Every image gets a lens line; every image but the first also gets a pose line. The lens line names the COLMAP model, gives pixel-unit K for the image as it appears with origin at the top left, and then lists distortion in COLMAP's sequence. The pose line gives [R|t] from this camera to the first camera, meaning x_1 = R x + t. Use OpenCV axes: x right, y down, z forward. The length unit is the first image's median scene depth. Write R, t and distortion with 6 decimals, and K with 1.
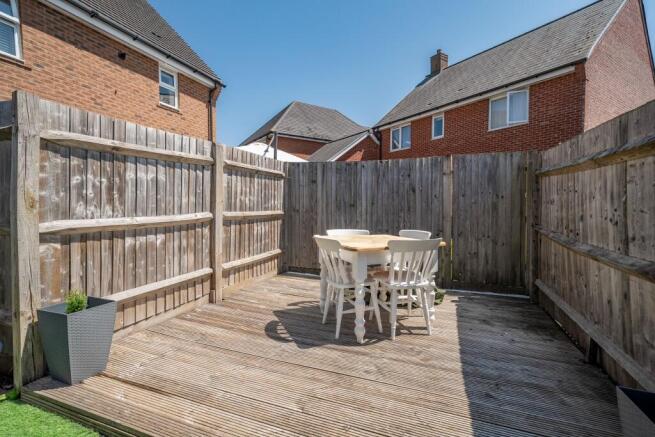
lens RADIAL K [[306.5, 0, 324.4], [0, 306.5, 218.4], [0, 0, 1]] dist [0.008735, 0.001766]
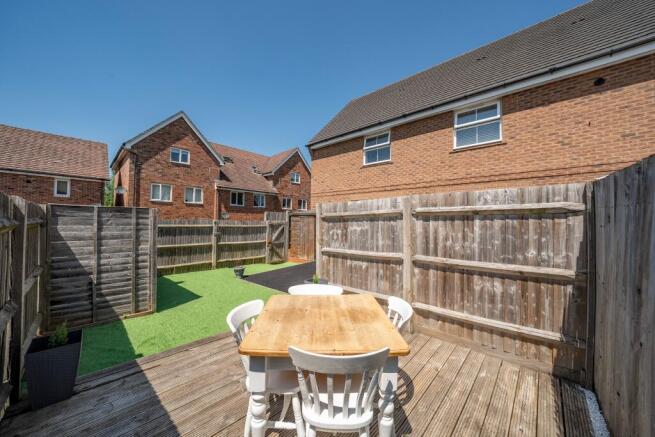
lens RADIAL K [[237.1, 0, 326.3], [0, 237.1, 217.4], [0, 0, 1]] dist [-0.011876, 0.001381]
pose [[-0.363629, -0.026308, -0.931172, 0.458290], [-0.048146, 0.998796, -0.009418, -0.103488], [0.930299, 0.041408, -0.364458, 0.776382]]
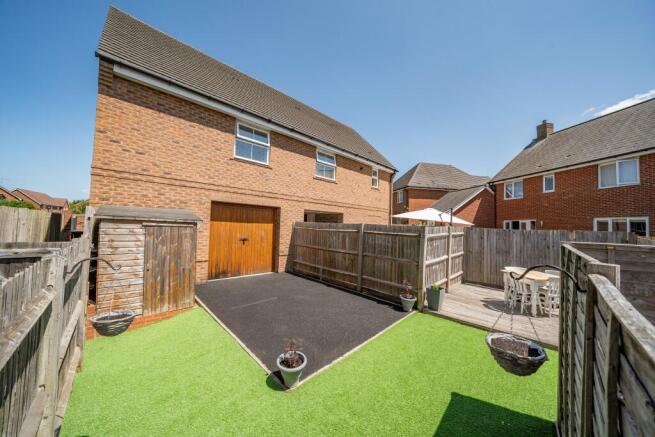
lens RADIAL K [[227.1, 0, 326.1], [0, 227.1, 216.9], [0, 0, 1]] dist [-0.022138, 0.002021]
pose [[0.918194, 0.010297, -0.395997, -0.401361], [-0.042735, 0.996403, -0.073181, -0.110394], [0.393818, 0.084117, 0.915331, -0.766641]]
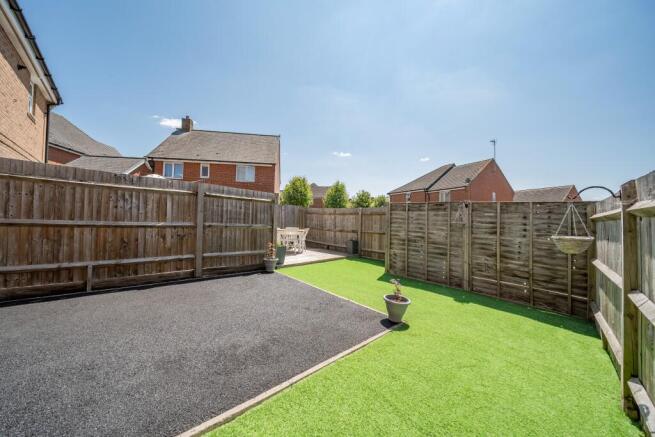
lens RADIAL K [[227.1, 0, 325.6], [0, 227.1, 217.6], [0, 0, 1]] dist [-0.022138, 0.002021]
pose [[0.410444, 0.021260, 0.911638, -1.387697], [0.010227, 0.999558, -0.027915, 0.001226], [-0.911828, 0.020781, 0.410045, -0.323180]]
